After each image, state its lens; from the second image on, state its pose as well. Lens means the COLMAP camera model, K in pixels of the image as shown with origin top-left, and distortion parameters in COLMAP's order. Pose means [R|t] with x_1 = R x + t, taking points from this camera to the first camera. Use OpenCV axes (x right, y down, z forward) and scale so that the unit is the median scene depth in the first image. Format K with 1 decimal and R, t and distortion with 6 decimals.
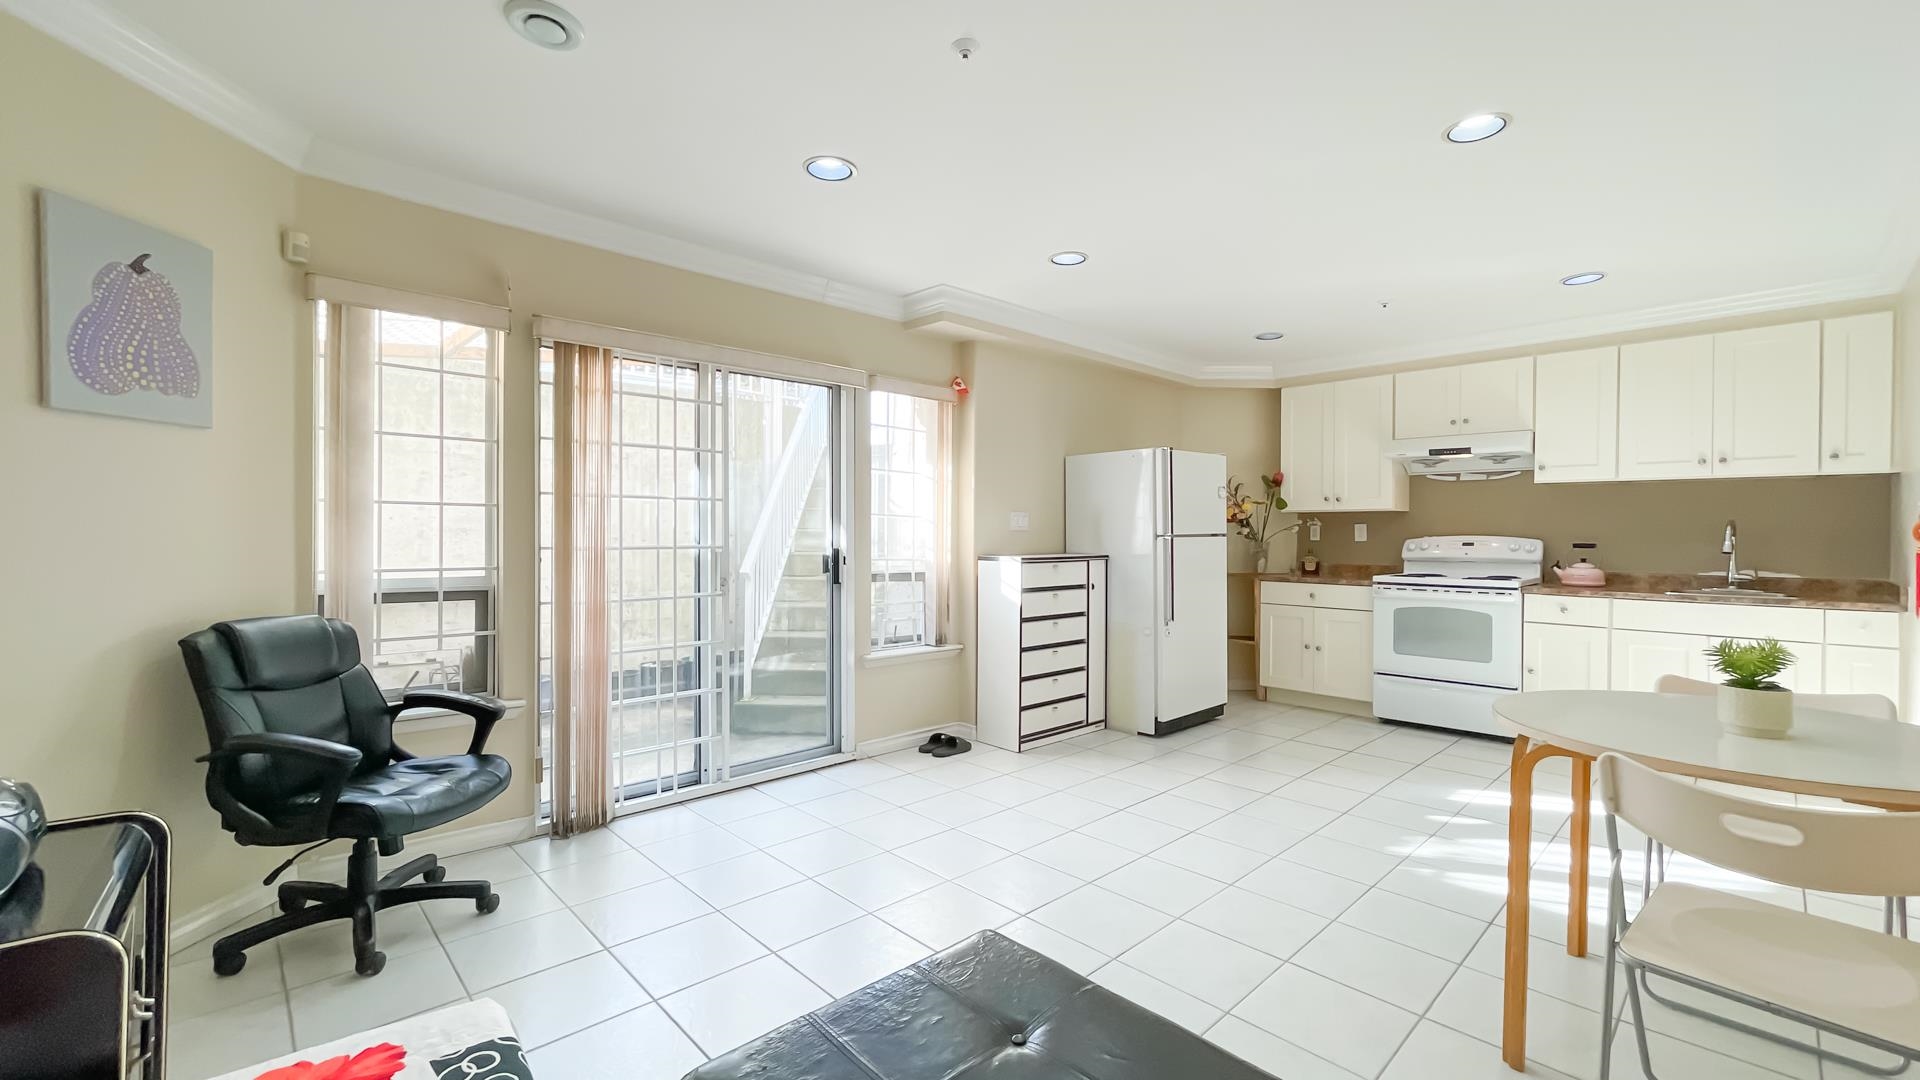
lens RADIAL K [[782.8, 0, 971.9], [0, 782.8, 542.9], [0, 0, 1]] dist [-0.002131, 0.000118]
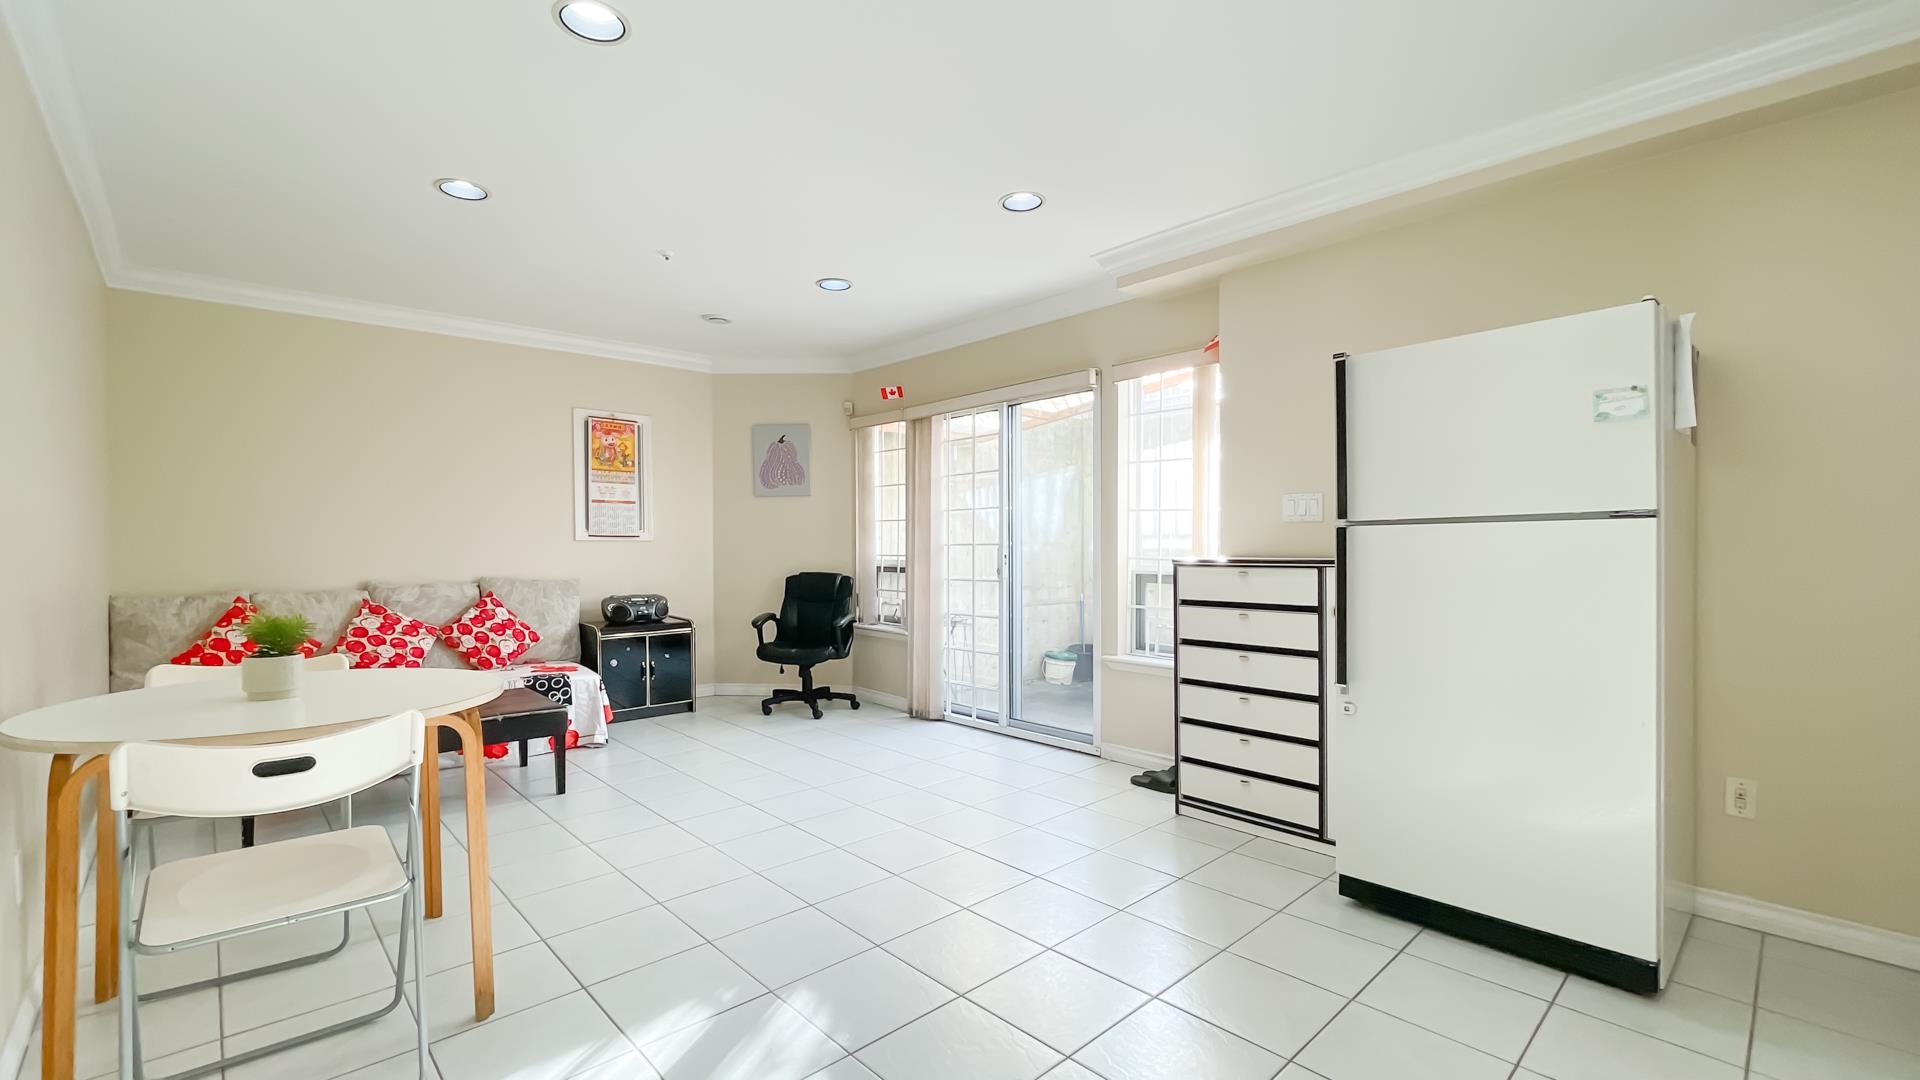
lens RADIAL K [[782.8, 0, 972.1], [0, 782.8, 545.4], [0, 0, 1]] dist [-0.002131, 0.000118]
pose [[0.015769, 0.005396, -0.999861, 1.140677], [0.007430, 0.999957, 0.005514, 0.000816], [0.999848, -0.007516, 0.015728, 1.104546]]
